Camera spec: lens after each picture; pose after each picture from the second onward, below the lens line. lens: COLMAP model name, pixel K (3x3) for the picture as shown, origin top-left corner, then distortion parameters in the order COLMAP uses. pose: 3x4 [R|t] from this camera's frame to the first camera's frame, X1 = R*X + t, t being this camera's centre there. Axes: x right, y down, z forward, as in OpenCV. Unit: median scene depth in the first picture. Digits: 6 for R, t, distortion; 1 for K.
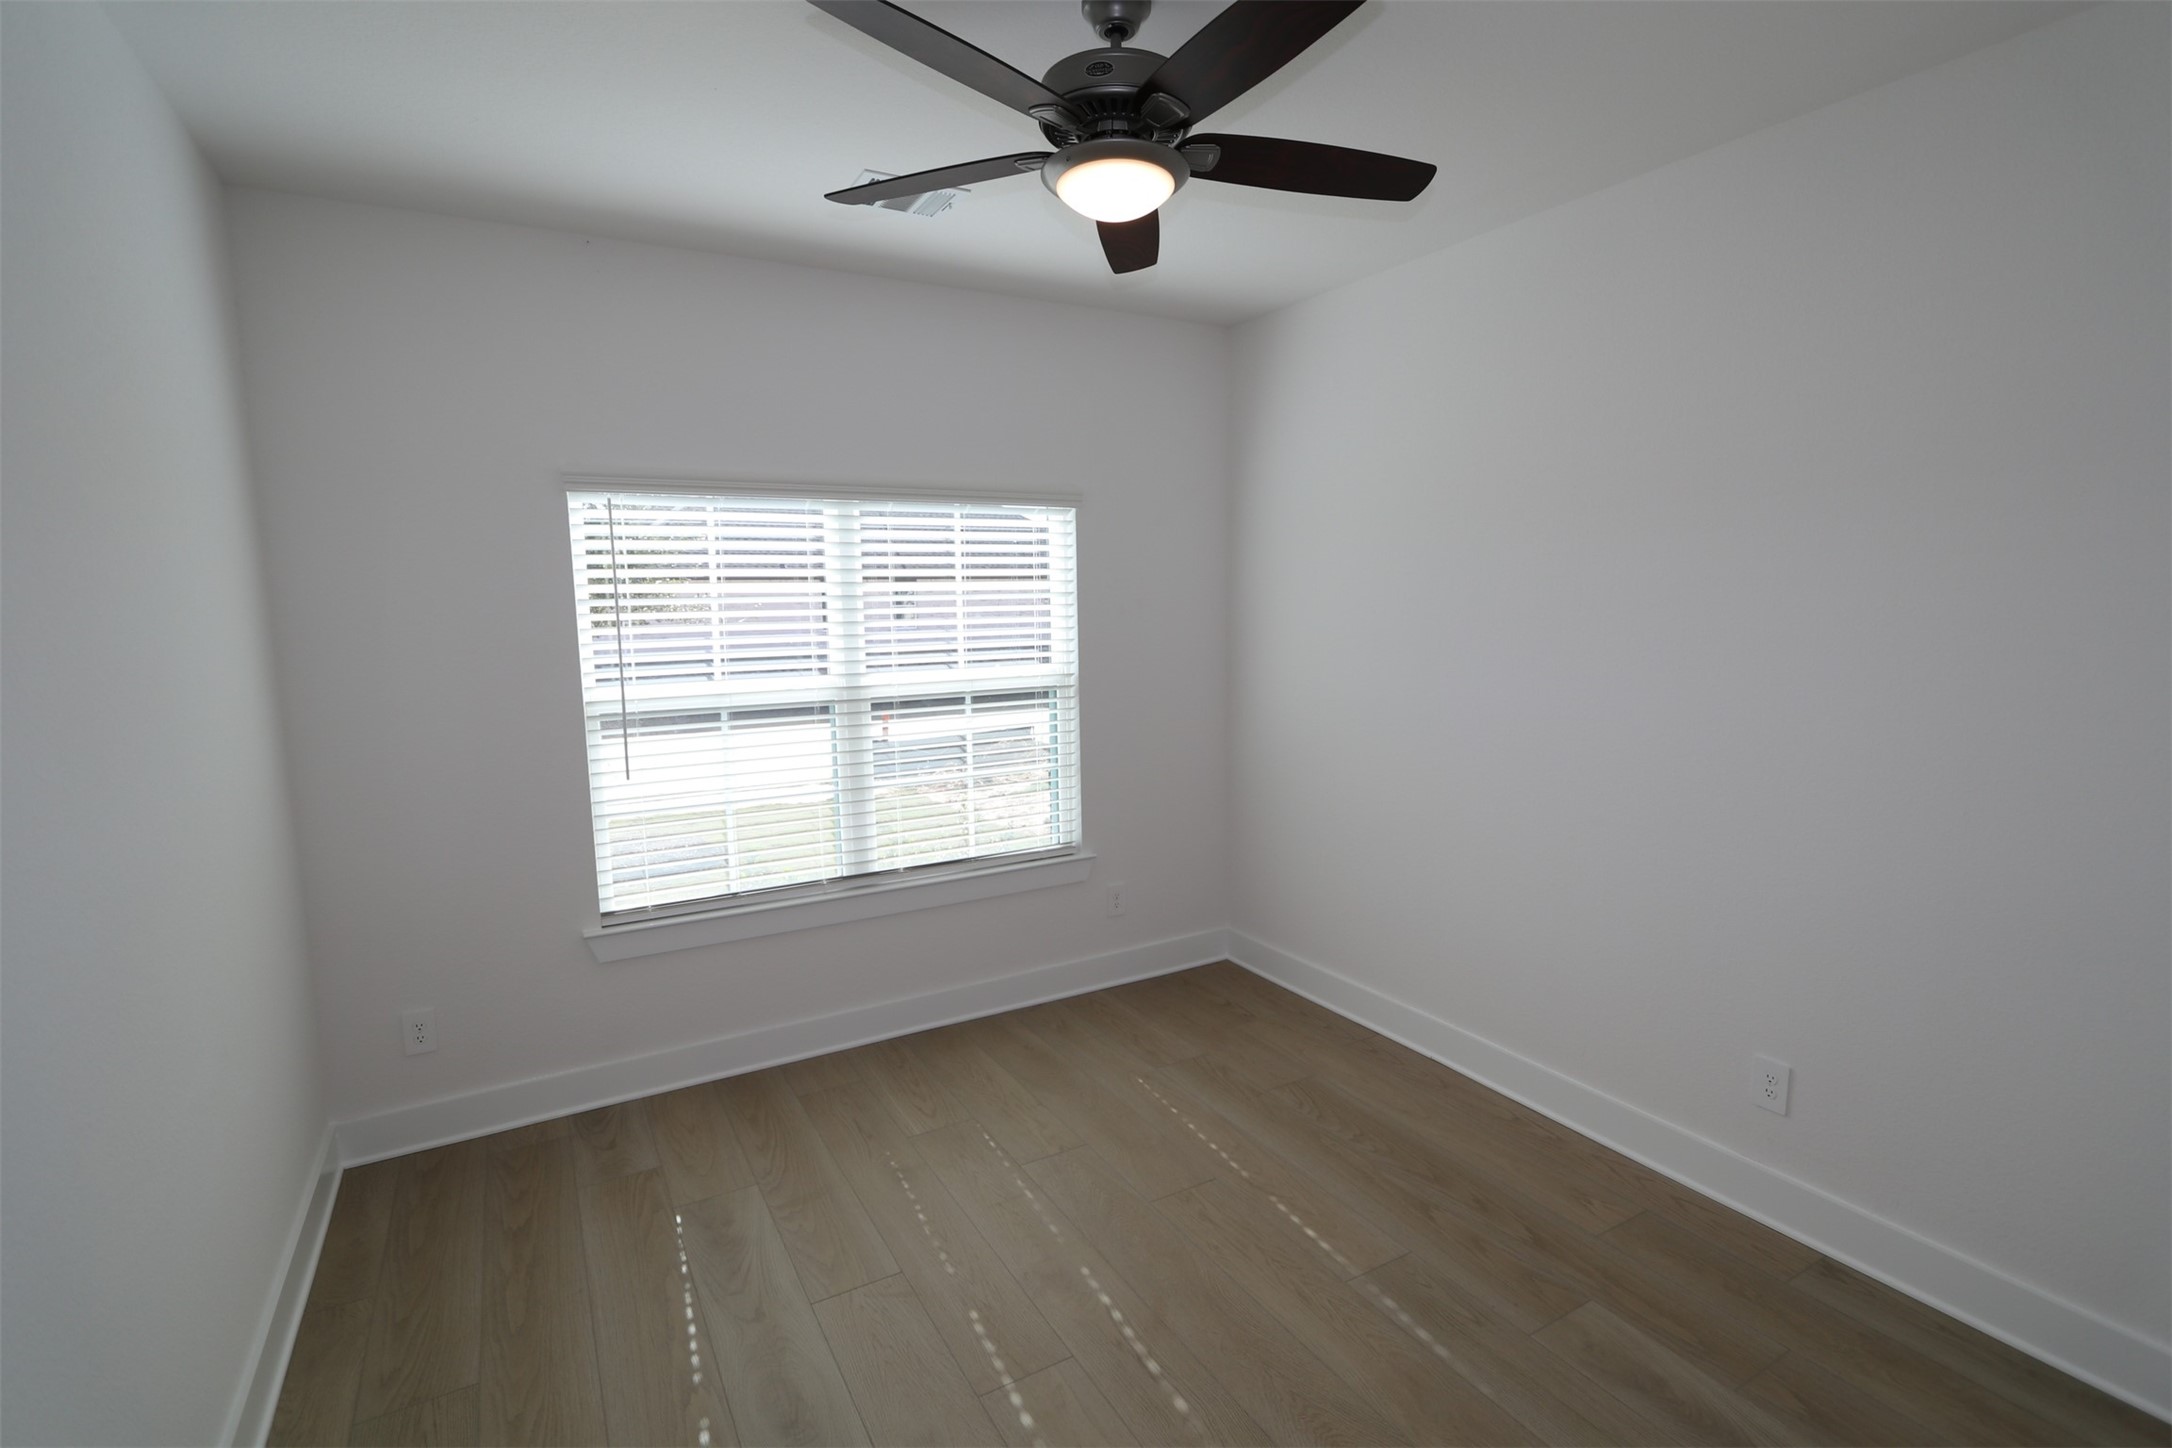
lens RADIAL K [[1012.0, 0, 1070.7], [0, 1012.0, 735.2], [0, 0, 1]] dist [-0.015996, 0.002613]
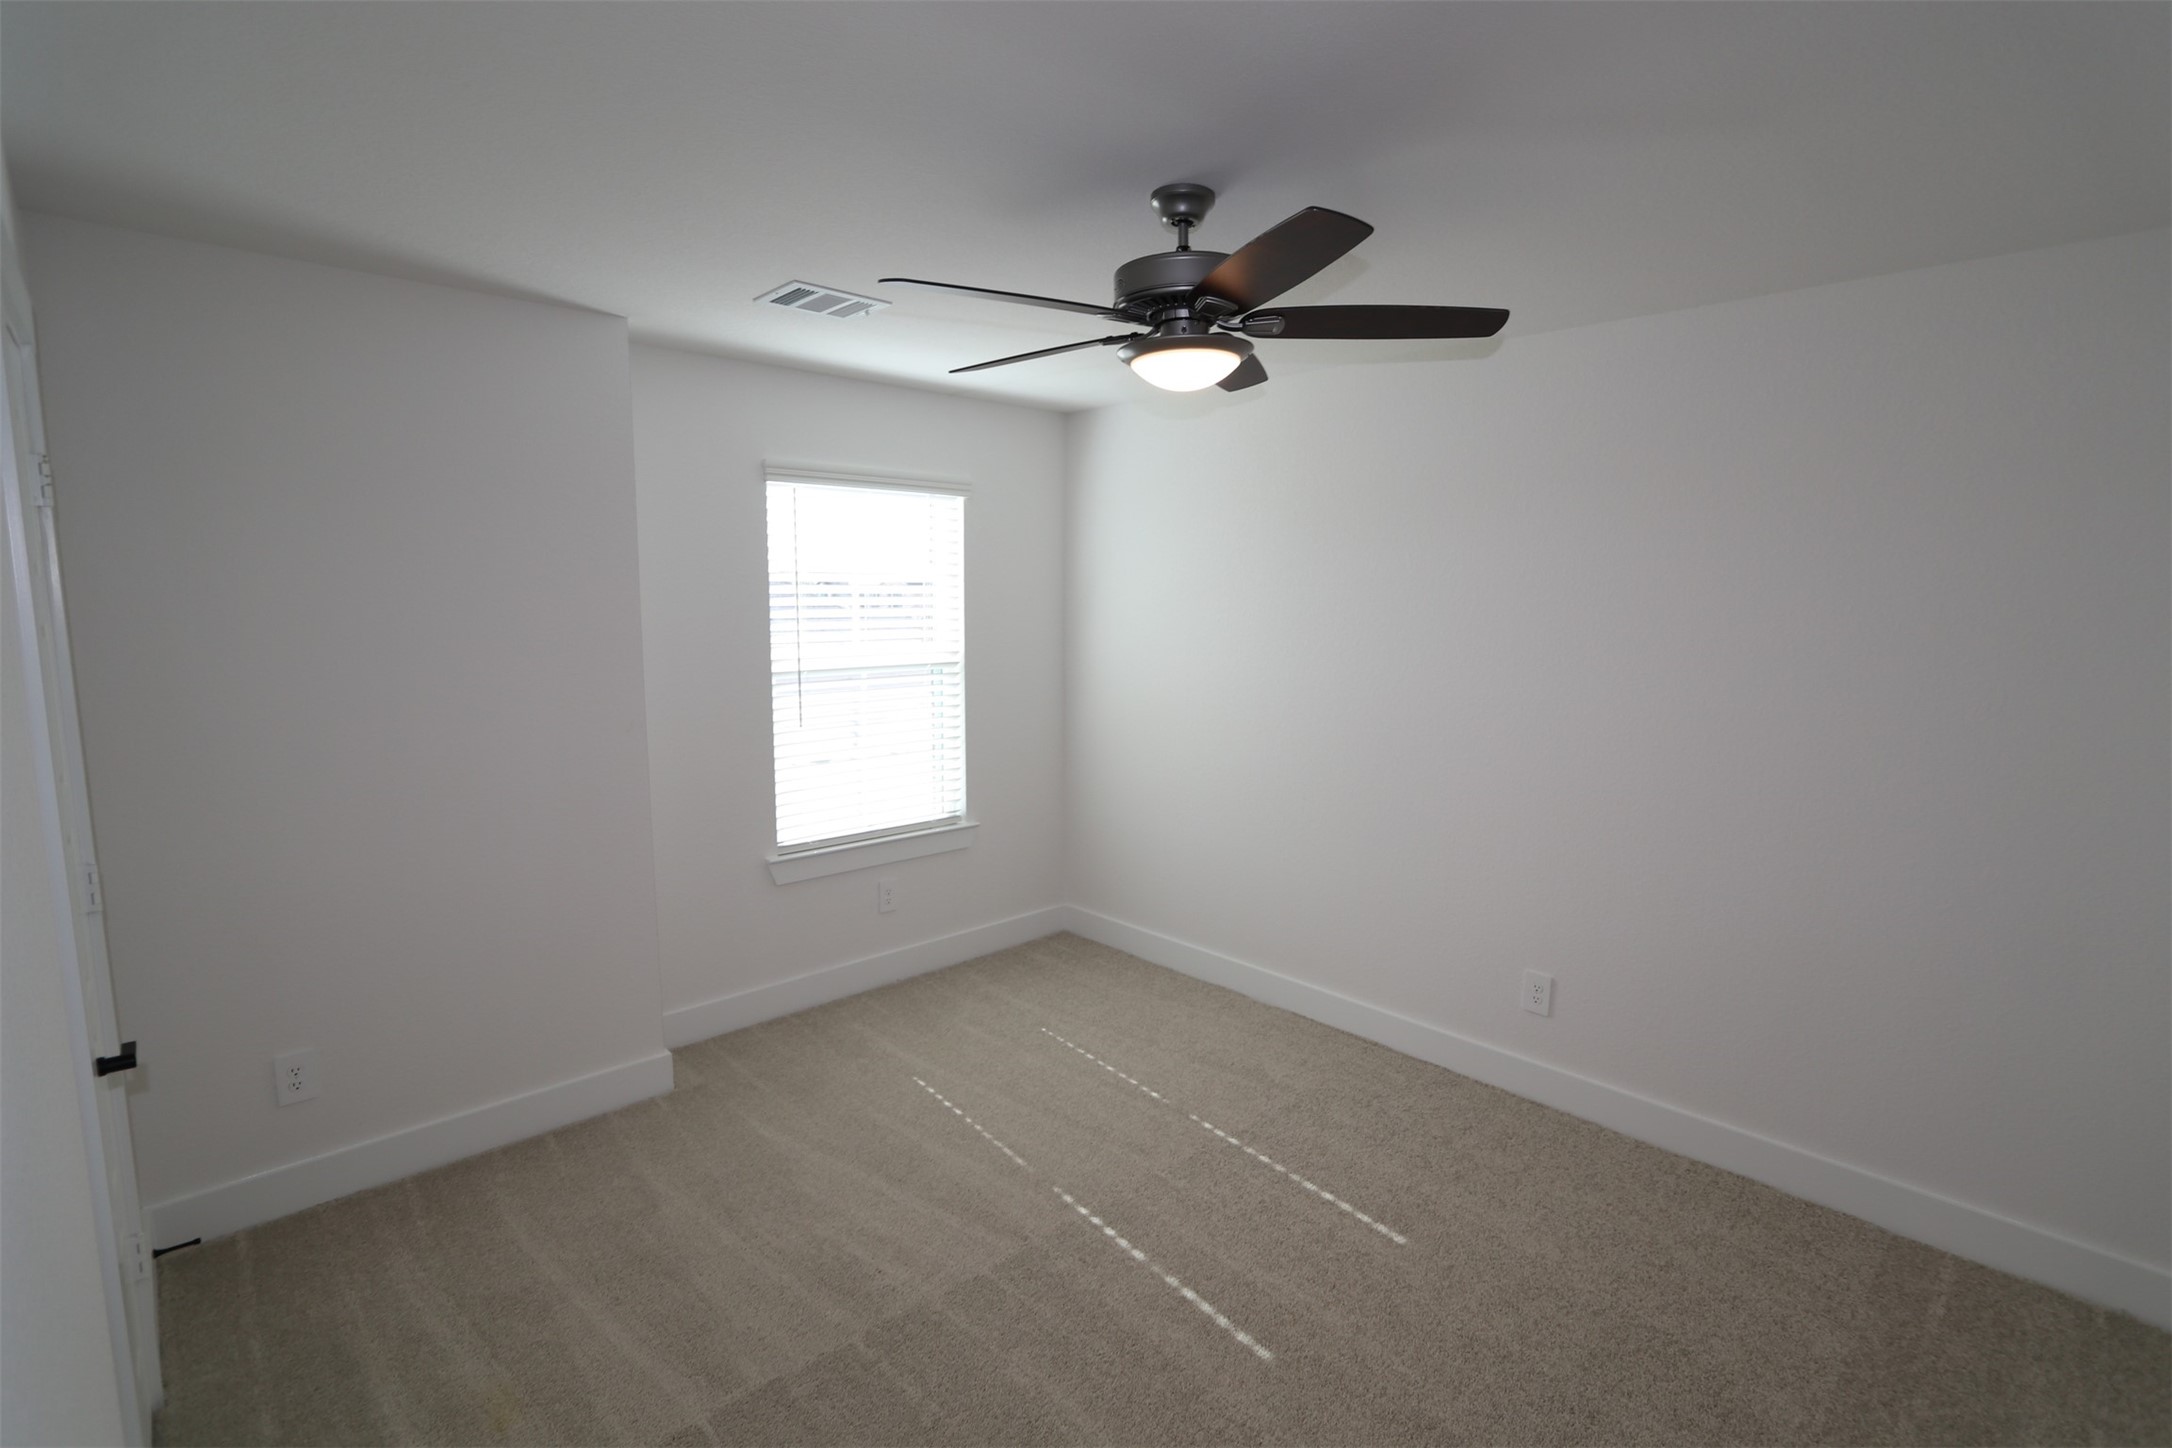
lens RADIAL K [[1012.0, 0, 1089.6], [0, 1012.0, 732.5], [0, 0, 1]] dist [-0.015996, 0.002613]
pose [[0.972363, -0.005744, 0.233405, -0.126094], [0.002656, 0.999905, 0.013542, 0.011267], [-0.233461, -0.012548, 0.972285, -0.071643]]
